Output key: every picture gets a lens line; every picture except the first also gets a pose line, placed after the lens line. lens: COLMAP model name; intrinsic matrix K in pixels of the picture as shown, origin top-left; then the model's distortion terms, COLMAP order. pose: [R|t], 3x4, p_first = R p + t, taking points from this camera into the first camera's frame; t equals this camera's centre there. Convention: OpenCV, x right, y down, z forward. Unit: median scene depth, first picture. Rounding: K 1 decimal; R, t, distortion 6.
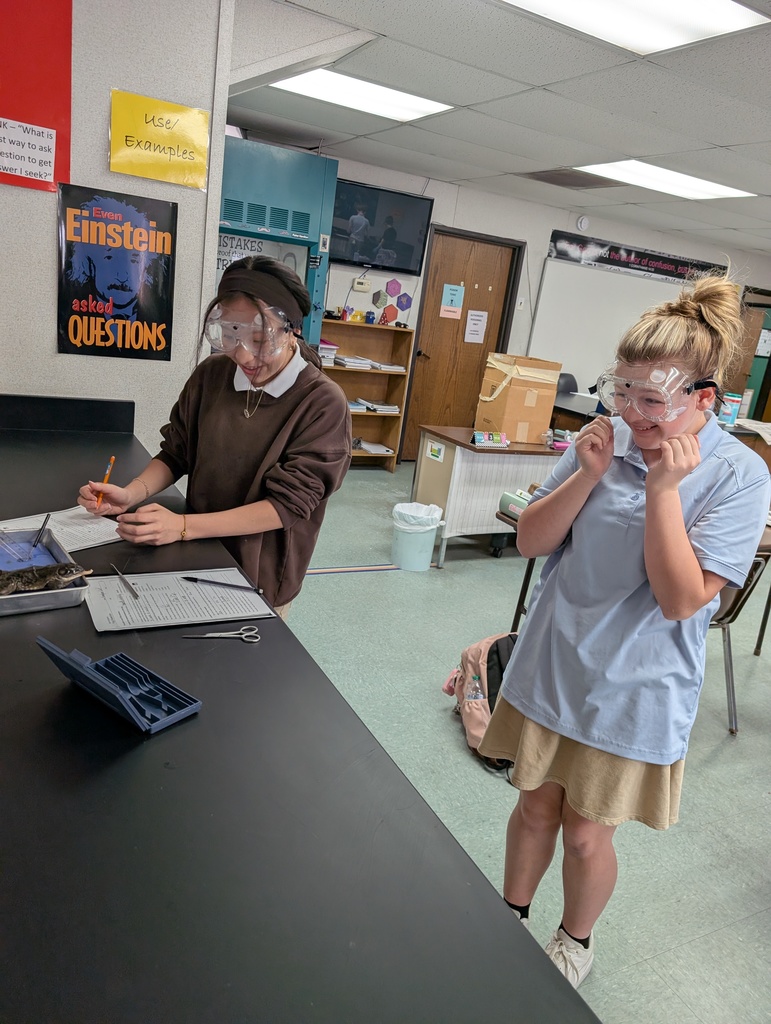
lens RADIAL K [[755.5, 0, 385.5], [0, 755.5, 512.0], [0, 0, 1]] dist [0.001778, -0.001054]
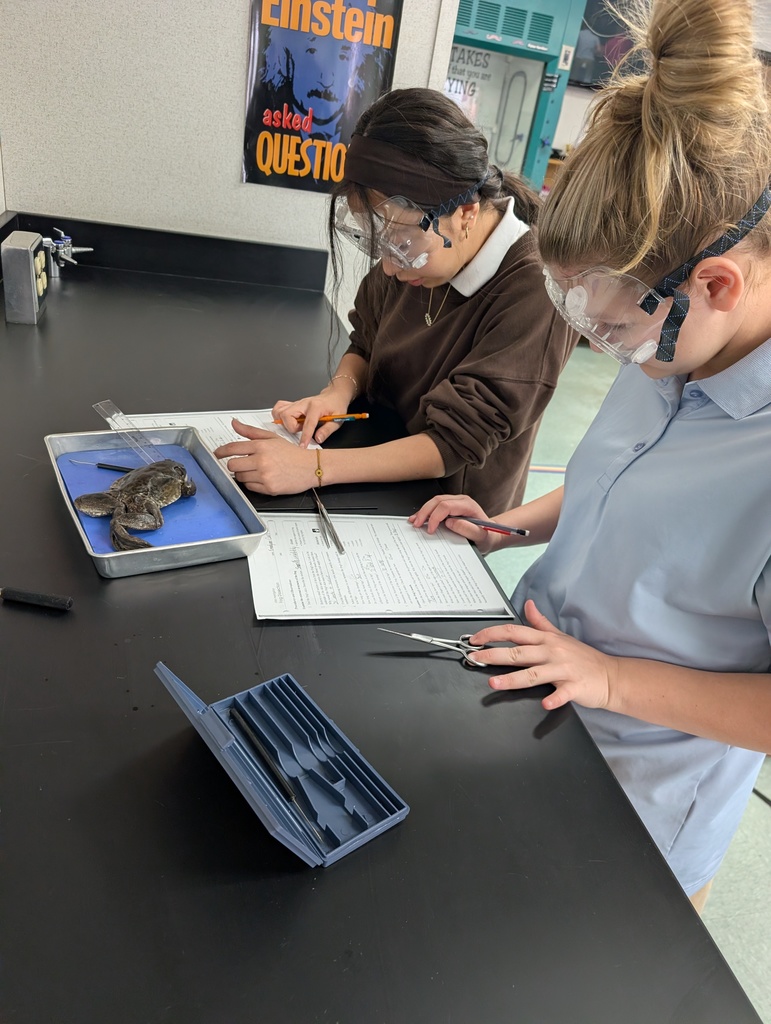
lens RADIAL K [[710.0, 0, 385.5], [0, 710.0, 512.0], [0, 0, 1]] dist [0.001397, -0.000646]
pose [[0.970739, 0.140340, -0.194859, -0.088755], [-0.098287, 0.972571, 0.210820, -0.042713], [0.219101, -0.185499, 0.957906, 0.242496]]
